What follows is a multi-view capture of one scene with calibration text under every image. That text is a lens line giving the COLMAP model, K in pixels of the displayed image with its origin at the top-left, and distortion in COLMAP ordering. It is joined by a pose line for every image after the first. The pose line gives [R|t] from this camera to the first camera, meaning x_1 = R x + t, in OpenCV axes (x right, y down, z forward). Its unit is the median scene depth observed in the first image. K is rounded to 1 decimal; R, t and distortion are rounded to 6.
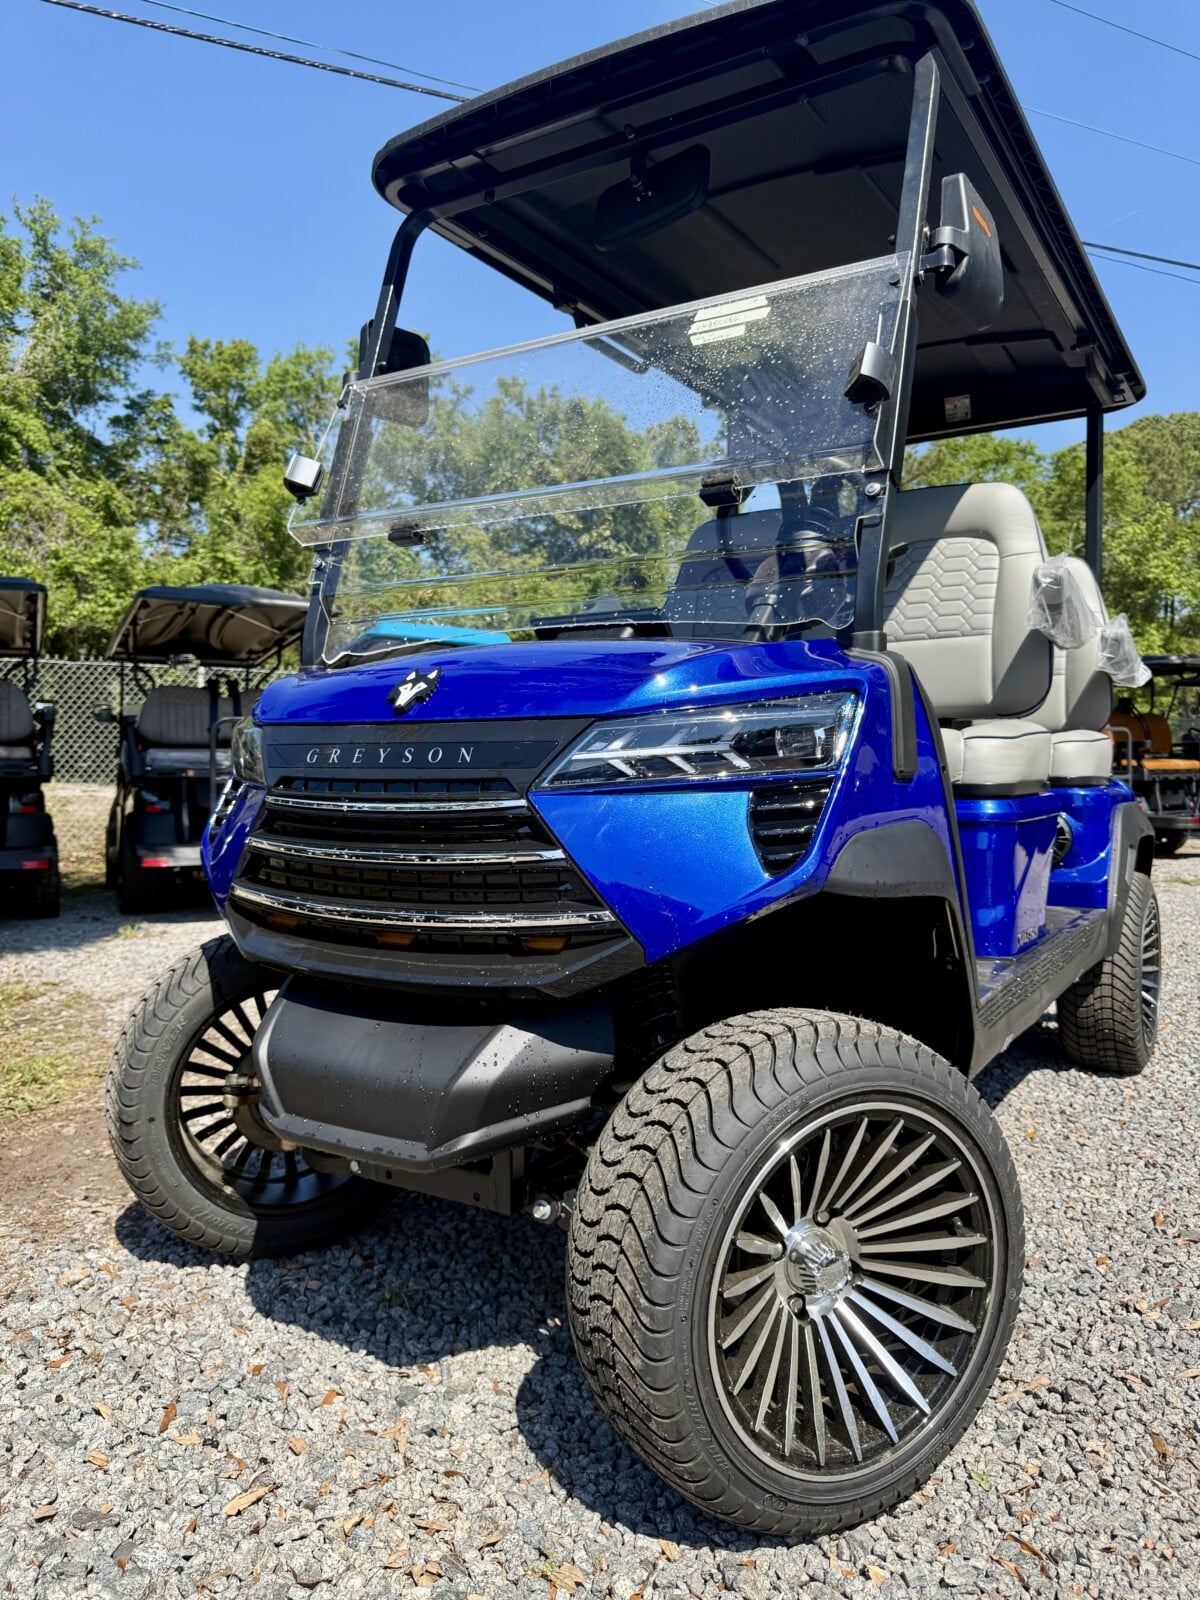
lens RADIAL K [[1137.6, 0, 609.0], [0, 1137.6, 801.7], [0, 0, 1]] dist [-0.001530, -0.006940]
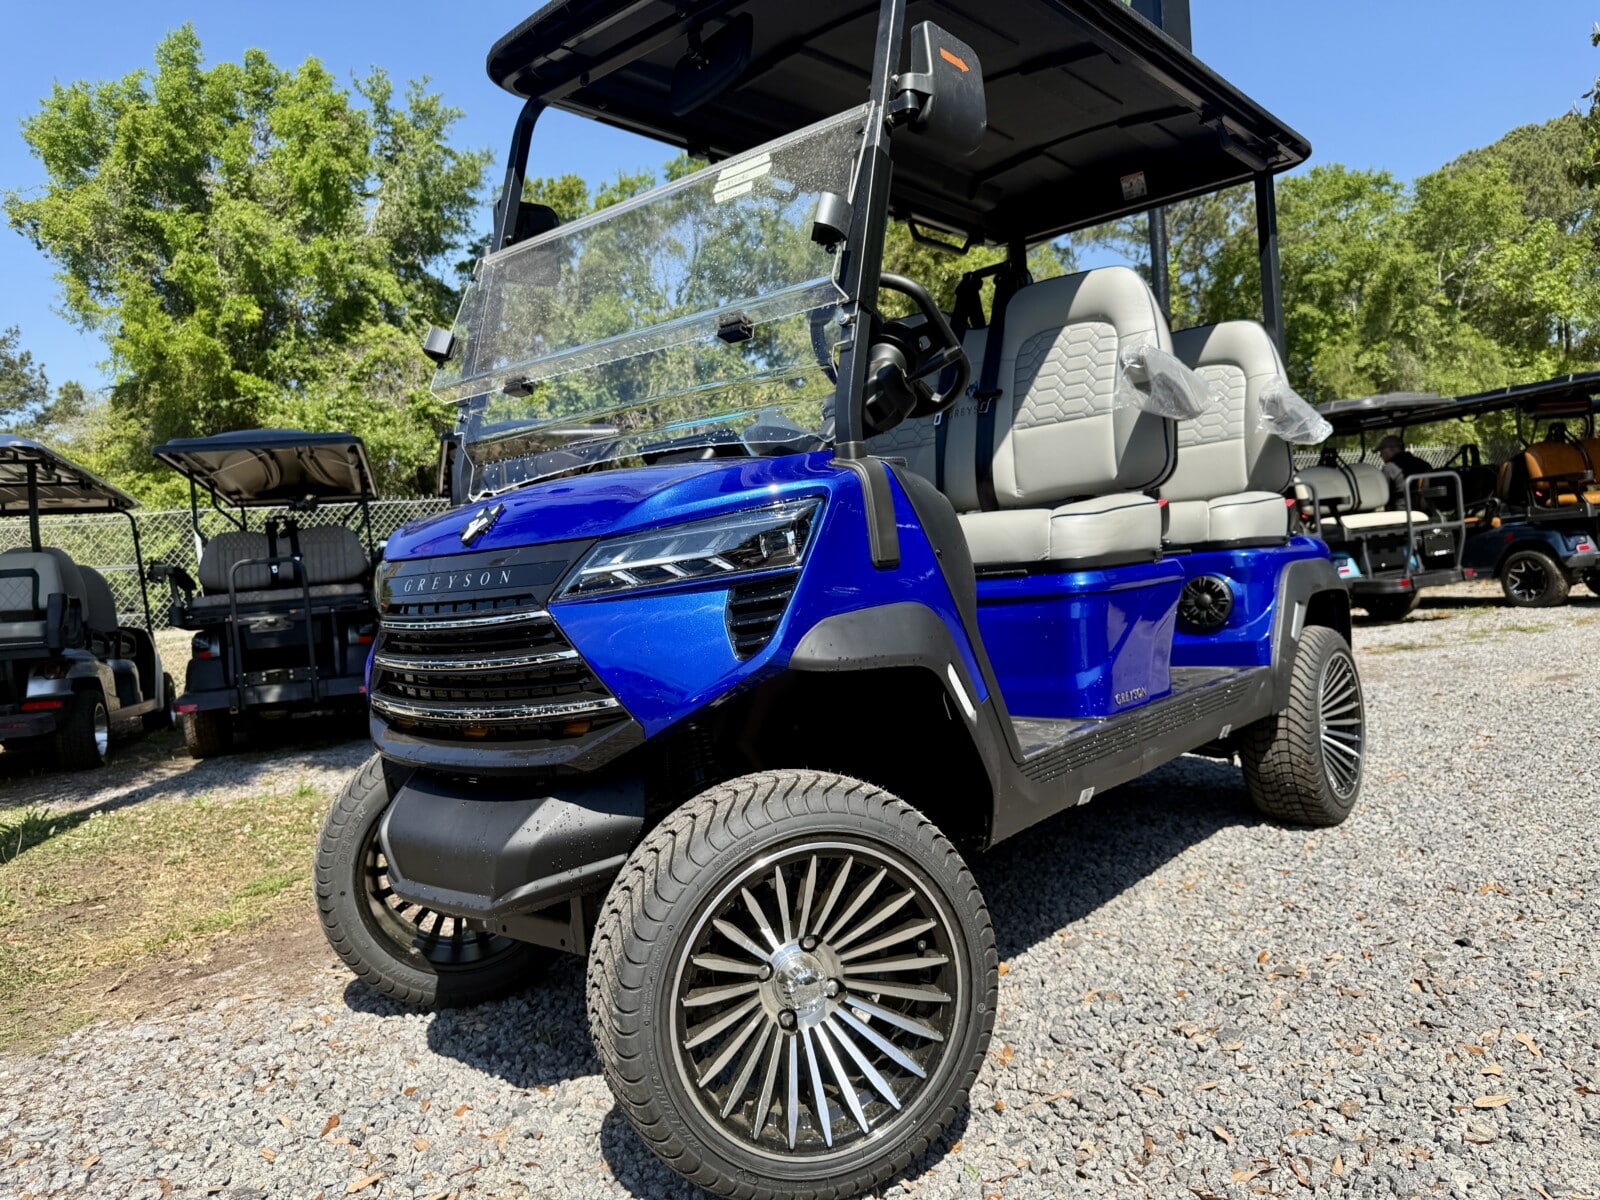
lens RADIAL K [[1137.6, 0, 800.0], [0, 1137.6, 600.0], [0, 0, 1]] dist [-0.001530, -0.006940]
pose [[0.985775, -0.075103, -0.150357, 0.271359], [0.075837, 0.997120, -0.000855, 0.006100], [0.149988, -0.010560, 0.988631, -0.114980]]
